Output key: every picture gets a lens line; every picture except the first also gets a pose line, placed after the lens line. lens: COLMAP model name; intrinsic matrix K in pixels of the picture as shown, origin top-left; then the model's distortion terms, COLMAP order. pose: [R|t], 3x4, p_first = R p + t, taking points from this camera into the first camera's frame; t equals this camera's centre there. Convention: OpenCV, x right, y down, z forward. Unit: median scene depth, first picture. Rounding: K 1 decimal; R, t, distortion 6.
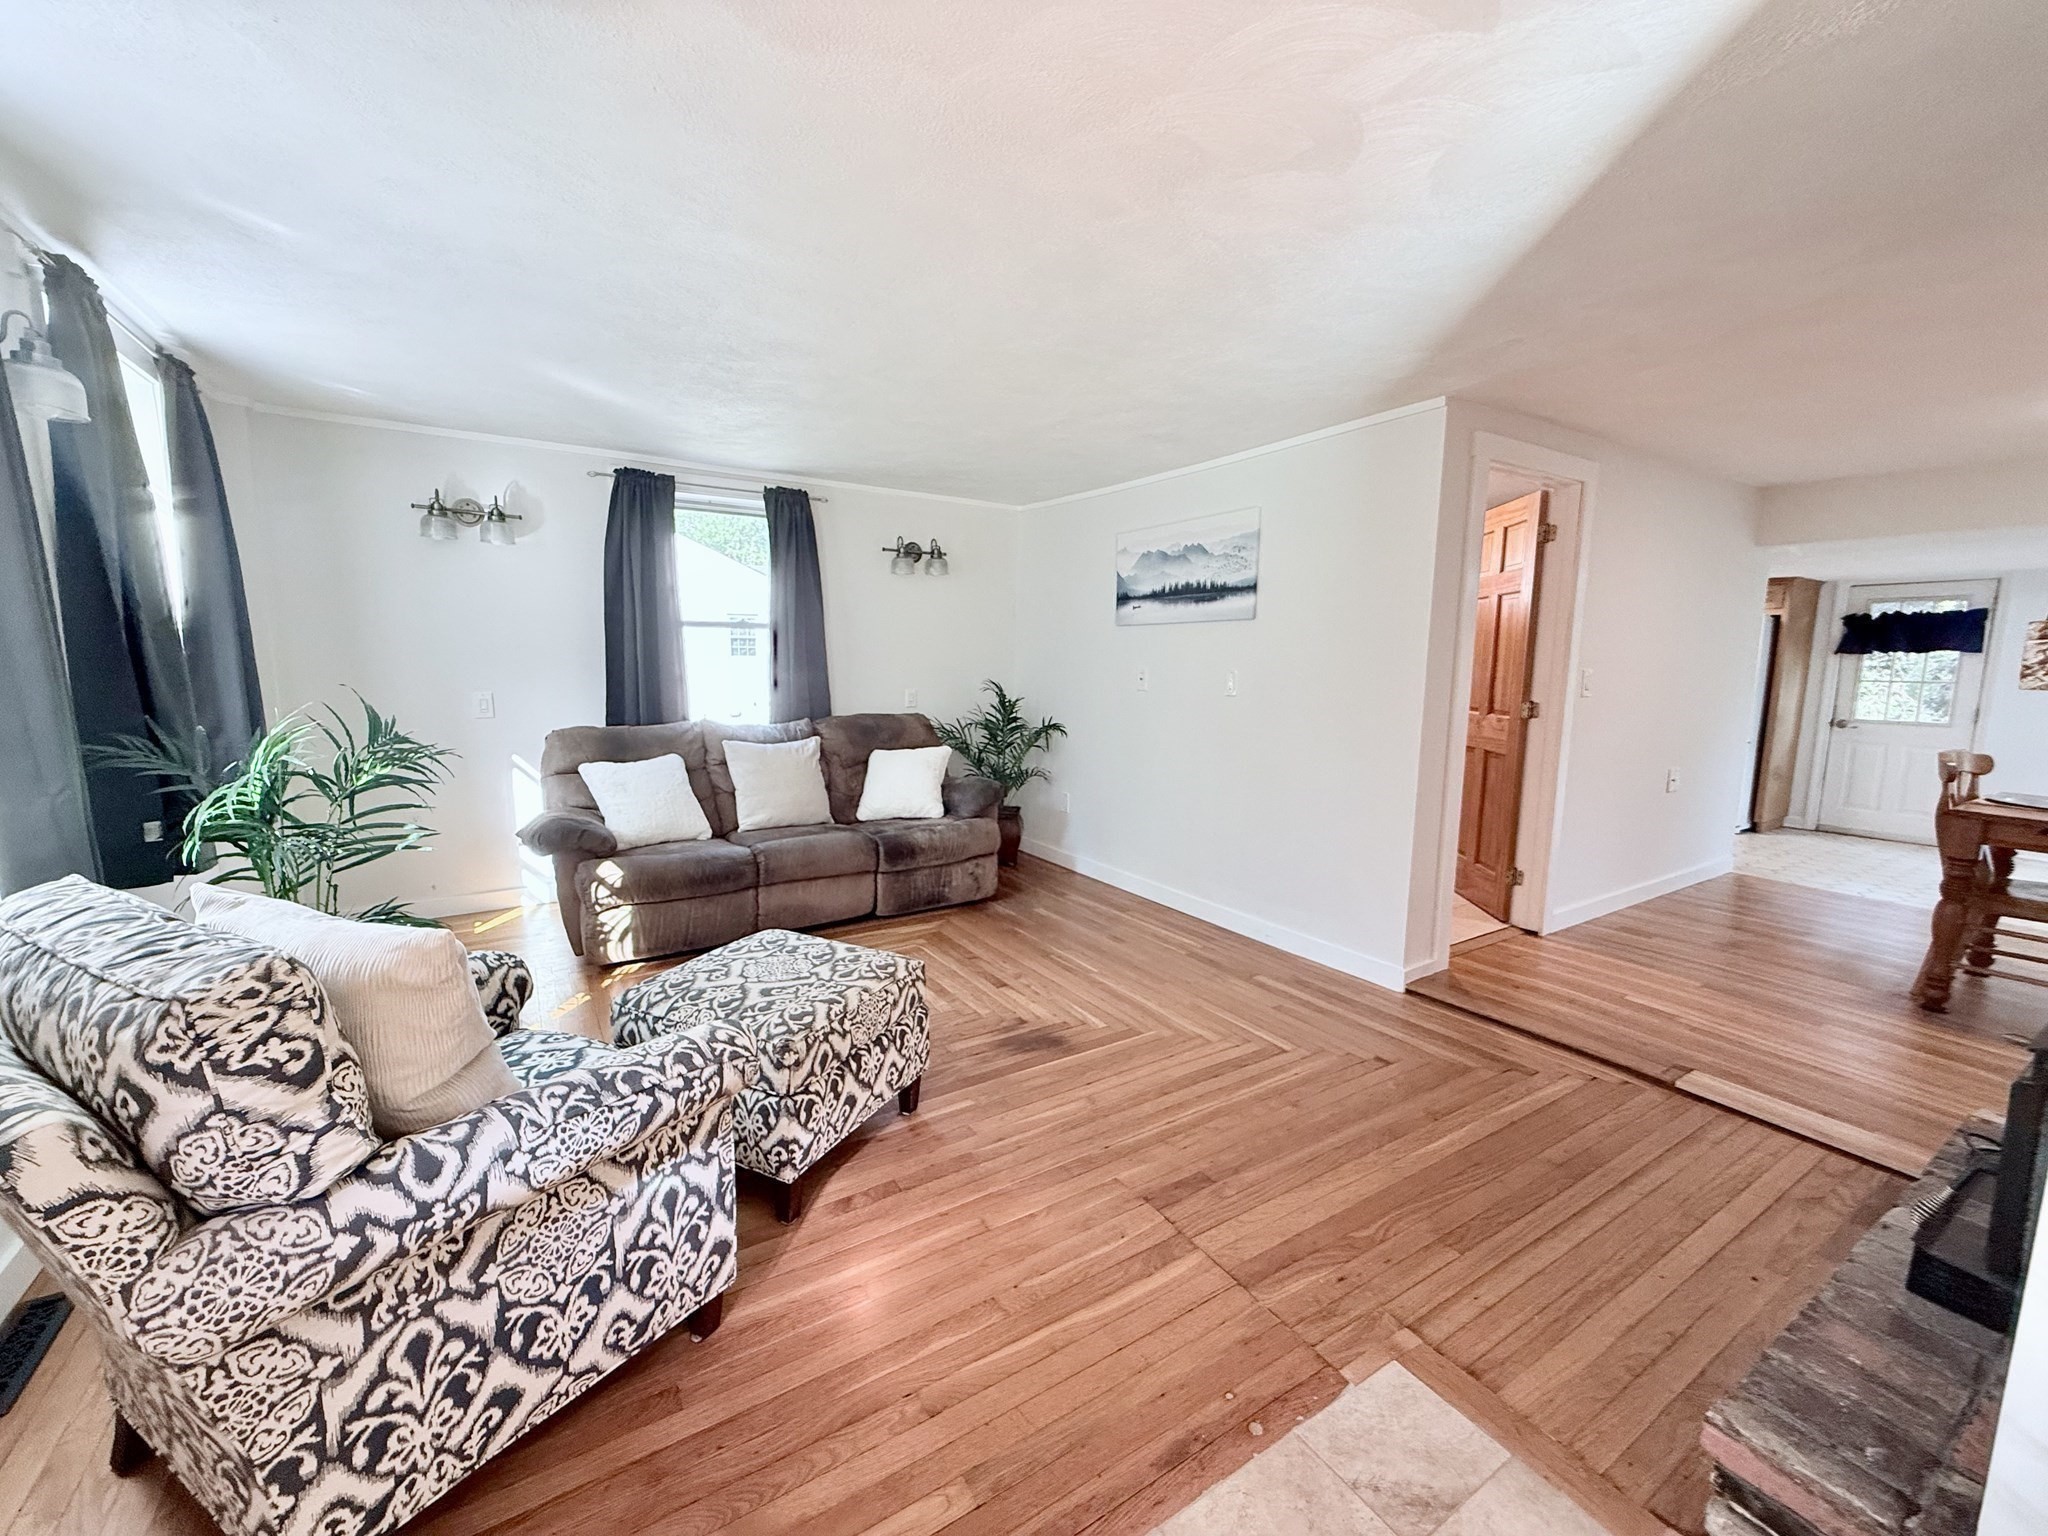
lens RADIAL K [[815.9, 0, 1016.5], [0, 815.9, 775.0], [0, 0, 1]] dist [0.002120, -0.000571]
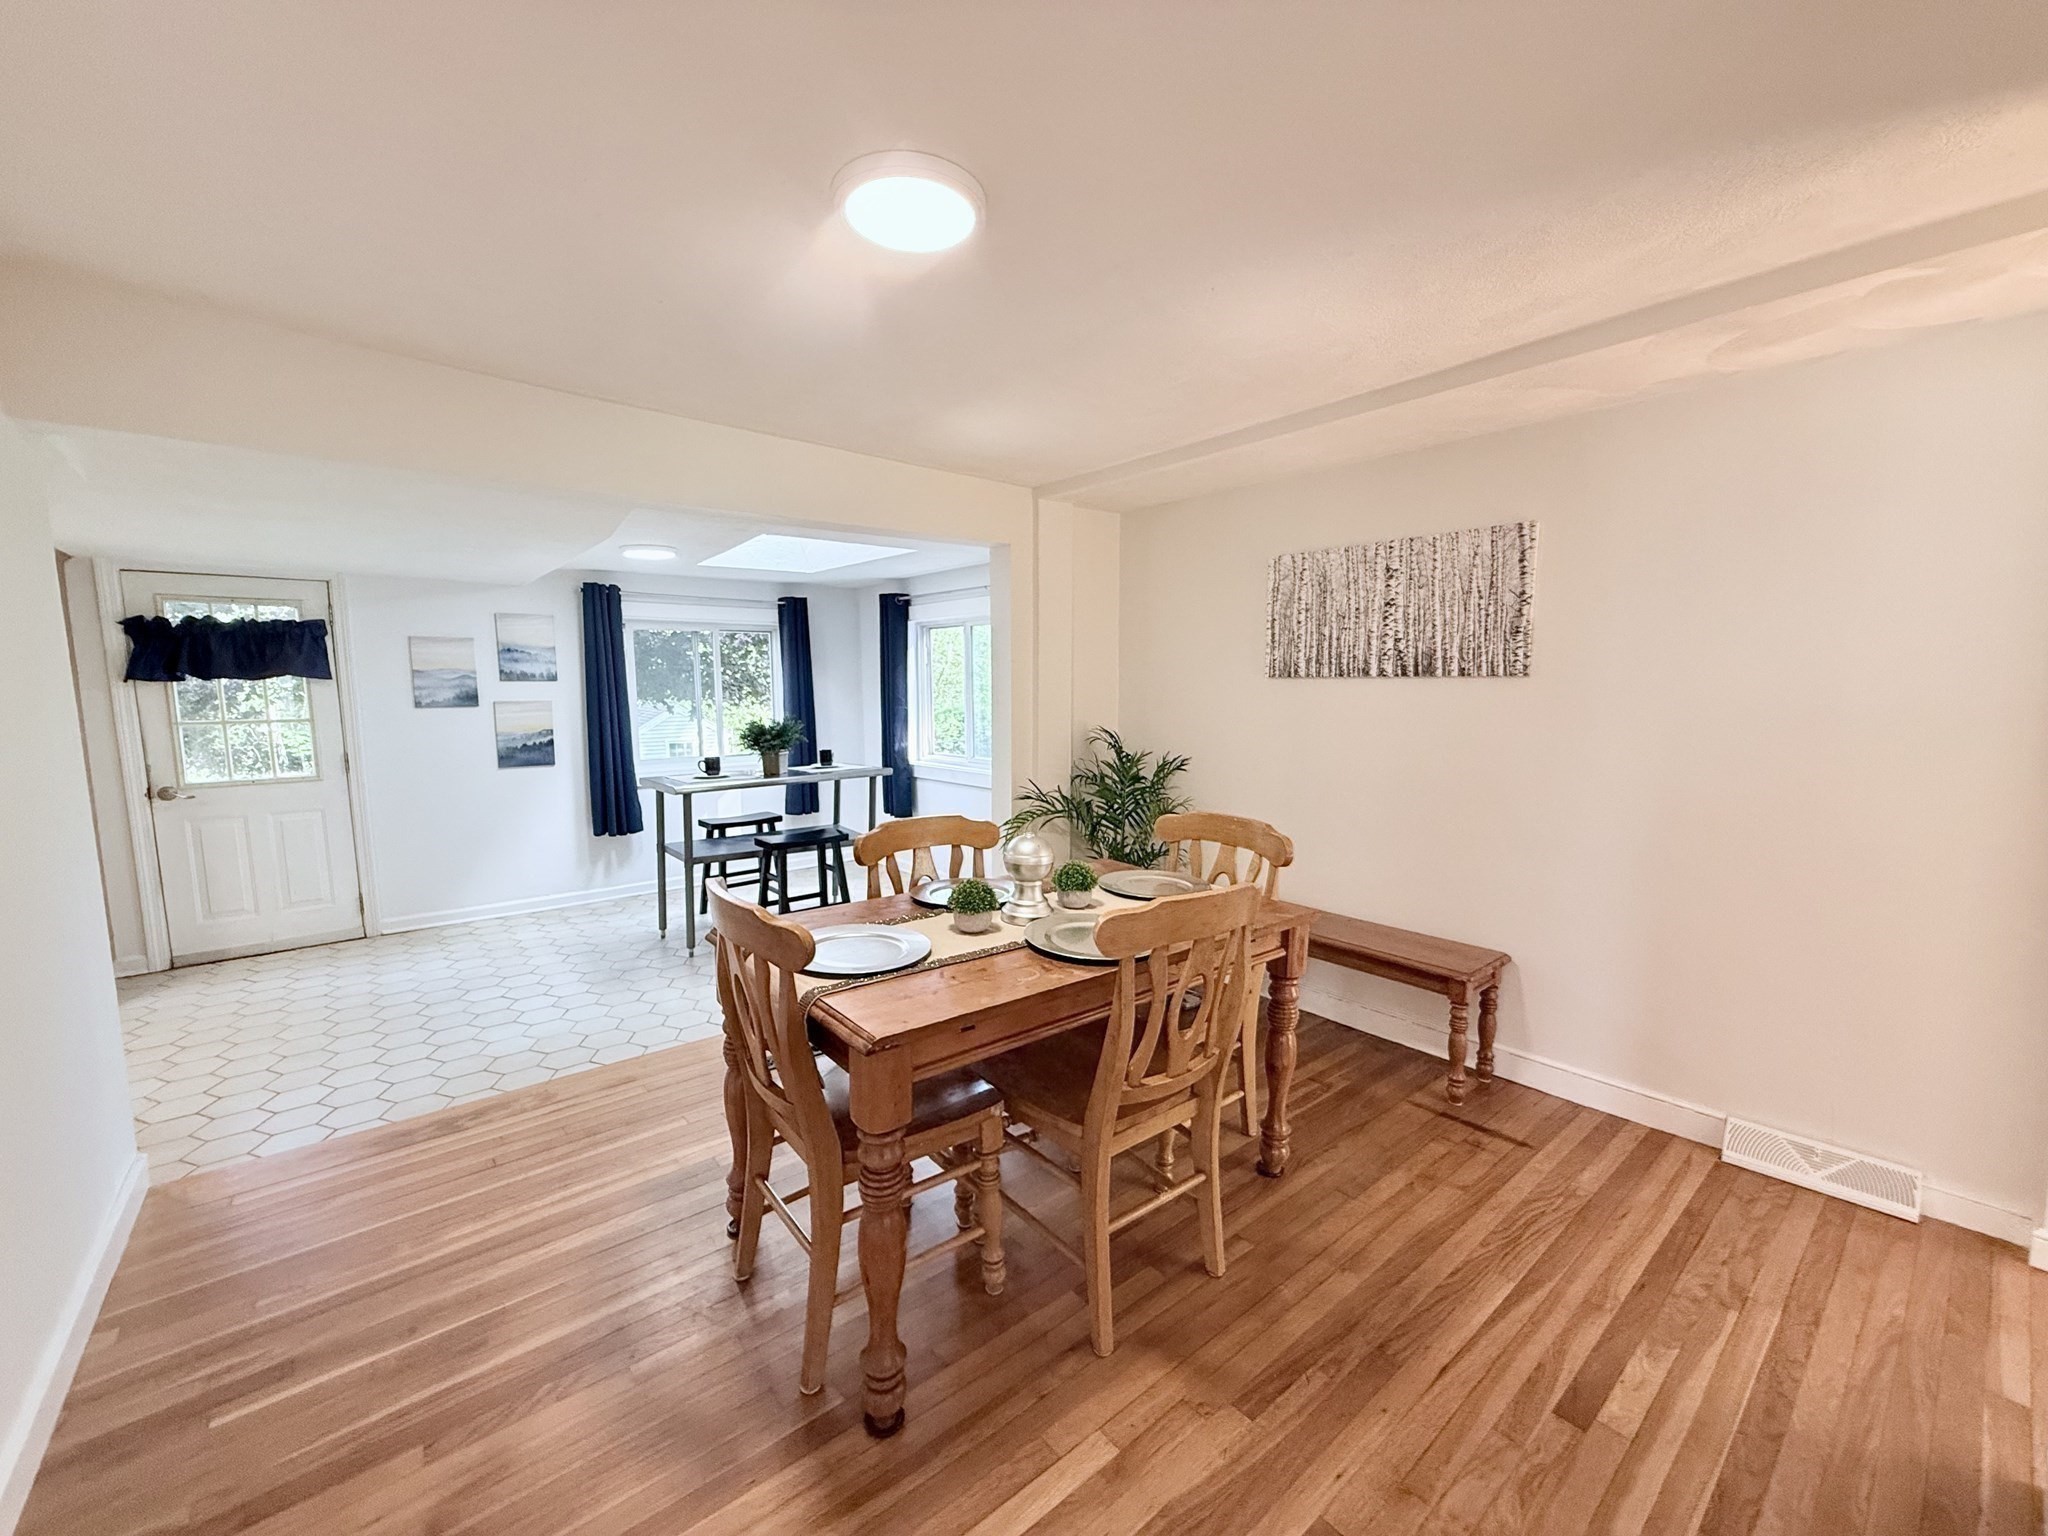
lens RADIAL K [[815.9, 0, 1016.1], [0, 815.9, 772.3], [0, 0, 1]] dist [0.002120, -0.000571]
pose [[-0.126438, -0.118870, 0.984827, 0.536545], [0.143096, 0.980225, 0.136686, -0.118580], [-0.981599, 0.158207, -0.106928, 0.722430]]
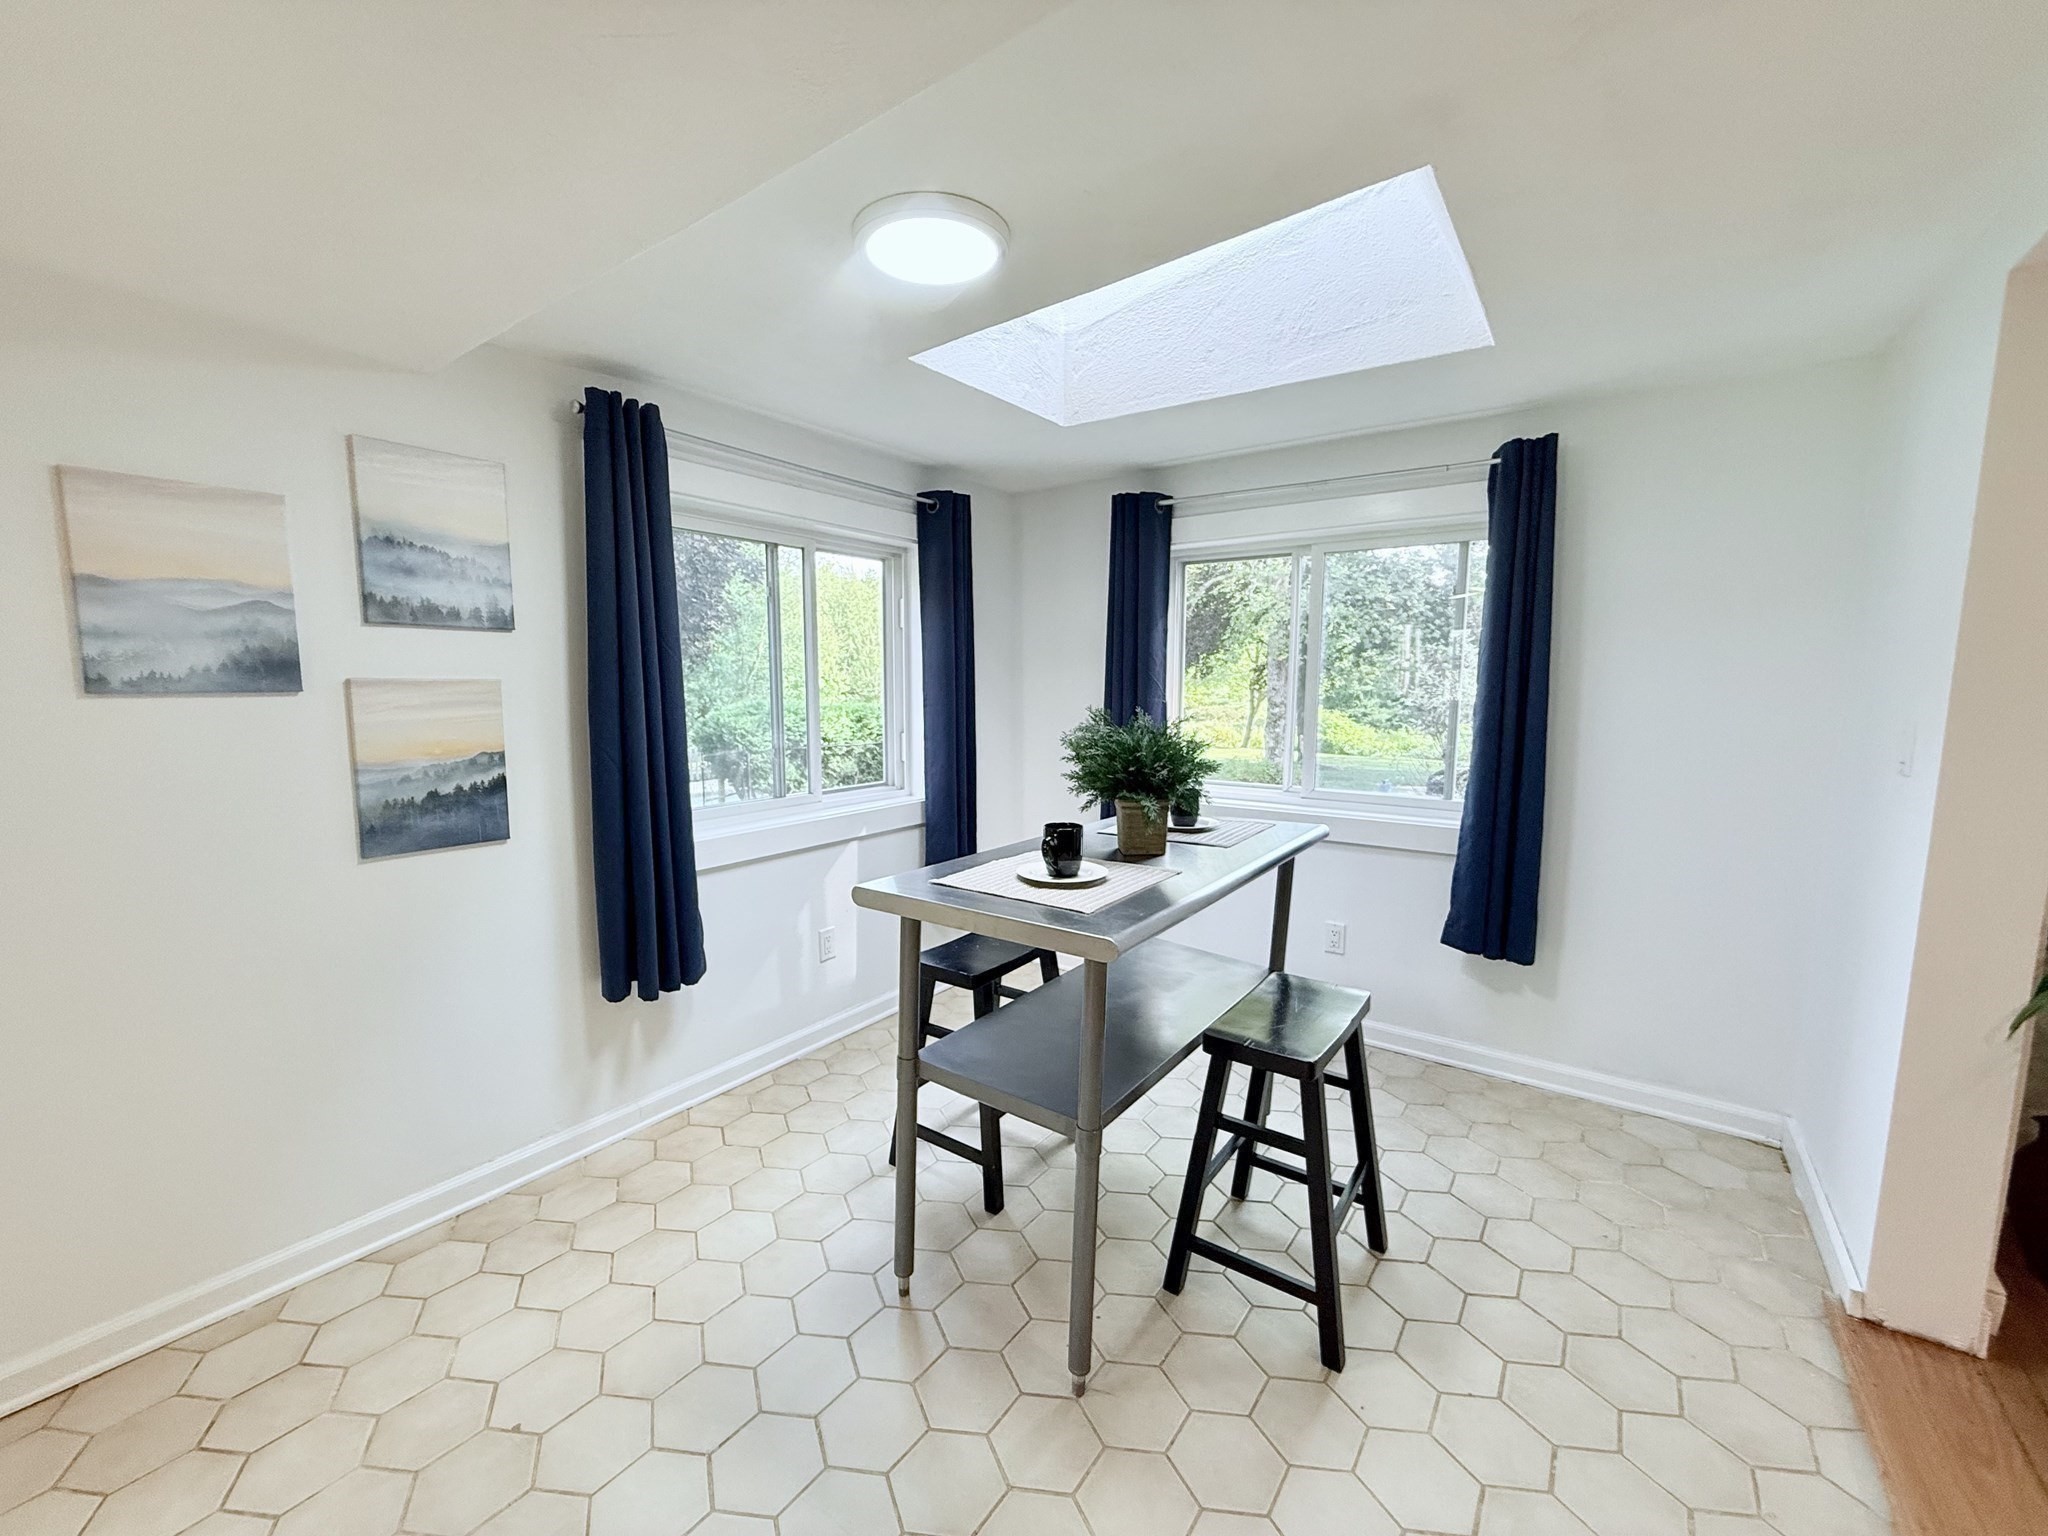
lens RADIAL K [[815.9, 0, 1017.3], [0, 815.9, 772.4], [0, 0, 1]] dist [0.002120, -0.000571]
pose [[-0.363398, -0.115965, 0.924388, 1.314929], [0.124812, 0.977218, 0.171660, -0.148811], [-0.923235, 0.177756, -0.340646, 1.173574]]
